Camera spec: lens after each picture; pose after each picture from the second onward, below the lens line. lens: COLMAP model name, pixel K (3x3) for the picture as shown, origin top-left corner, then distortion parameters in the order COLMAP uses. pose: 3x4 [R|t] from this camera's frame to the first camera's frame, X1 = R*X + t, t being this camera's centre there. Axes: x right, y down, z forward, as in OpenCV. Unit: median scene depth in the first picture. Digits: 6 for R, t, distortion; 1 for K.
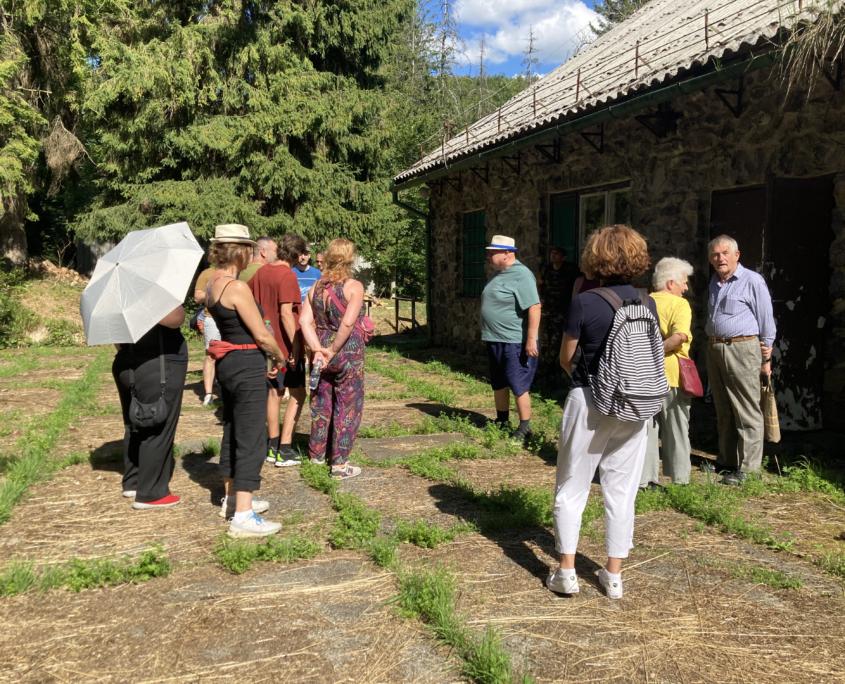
lens RADIAL K [[908.3, 0, 437.7], [0, 908.3, 353.8], [0, 0, 1]] dist [0.122949, -0.299018]
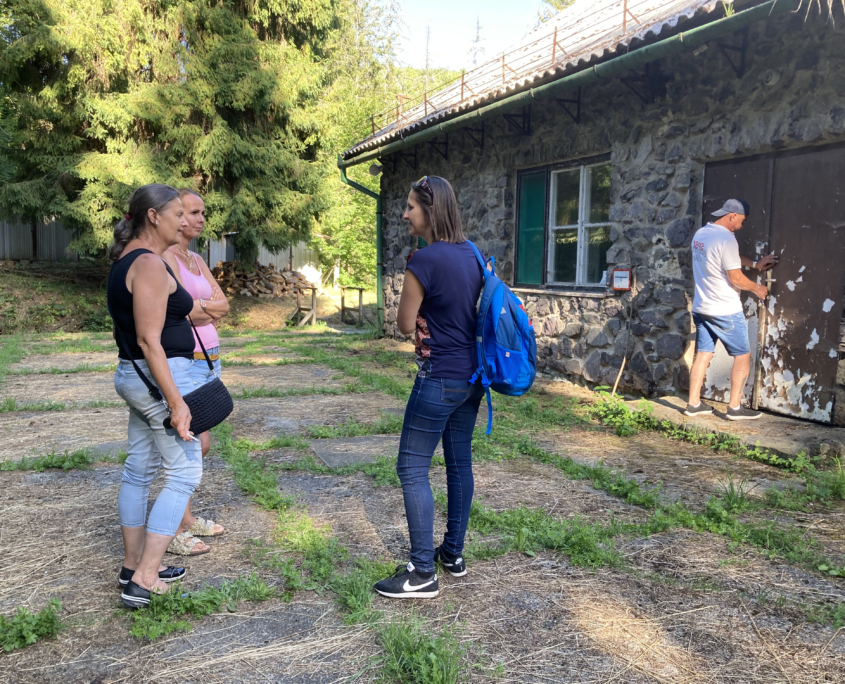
lens RADIAL K [[905.9, 0, 464.5], [0, 905.9, 363.9], [0, 0, 1]] dist [0.010180, 0.032035]
pose [[0.995501, 0.002073, 0.094726, -0.018104], [-0.003727, 0.999844, 0.017290, 0.005186], [-0.094676, -0.017565, 0.995353, 0.109606]]
